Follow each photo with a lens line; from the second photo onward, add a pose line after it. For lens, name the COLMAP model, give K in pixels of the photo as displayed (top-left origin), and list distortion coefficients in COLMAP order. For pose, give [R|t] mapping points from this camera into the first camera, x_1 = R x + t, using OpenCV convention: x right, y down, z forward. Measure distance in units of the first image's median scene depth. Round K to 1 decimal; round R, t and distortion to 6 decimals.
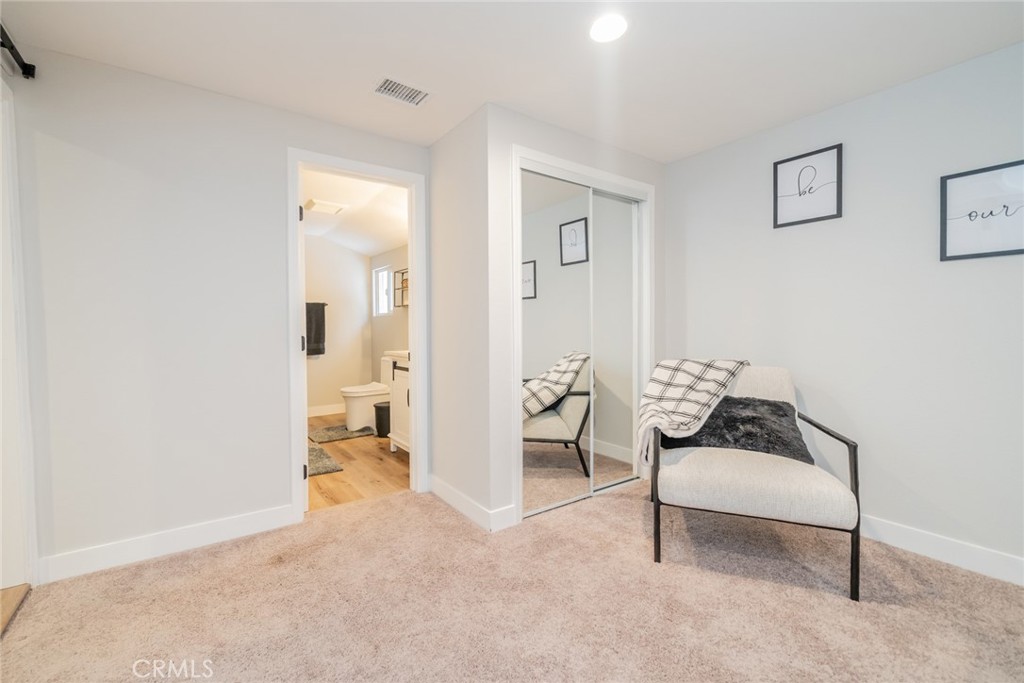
lens RADIAL K [[386.0, 0, 511.7], [0, 386.0, 337.3], [0, 0, 1]] dist [-0.003313, -0.000245]
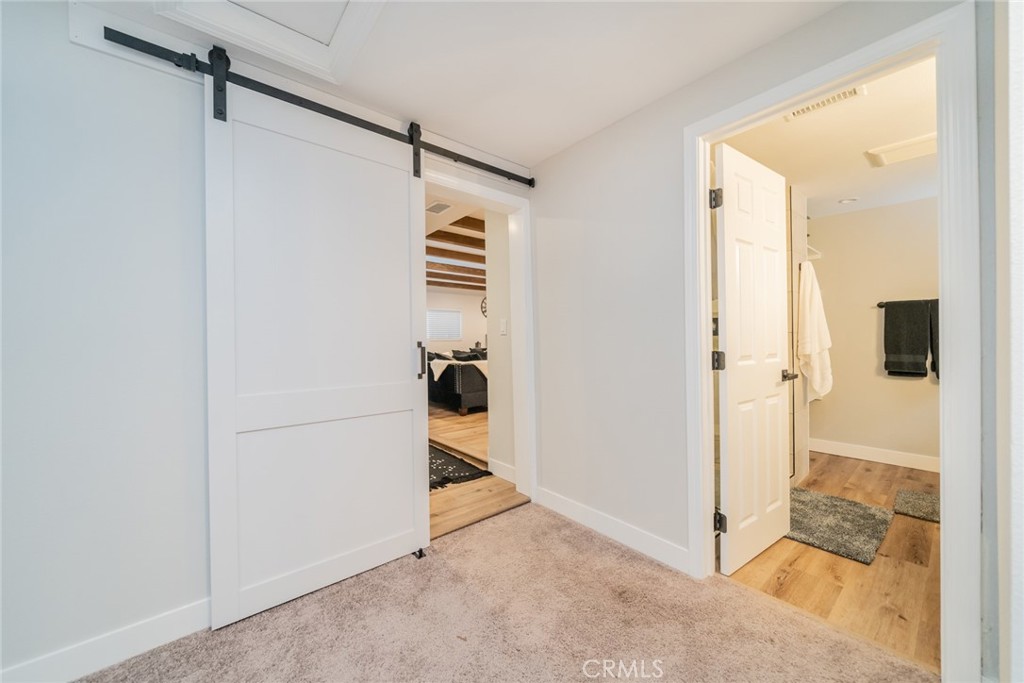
lens RADIAL K [[386.0, 0, 512.2], [0, 386.0, 341.4], [0, 0, 1]] dist [-0.003313, -0.000245]
pose [[0.016551, -0.004109, -0.999855, 0.284309], [-0.012686, 0.999910, -0.004319, -0.016661], [0.999783, 0.012755, 0.016498, 0.629036]]
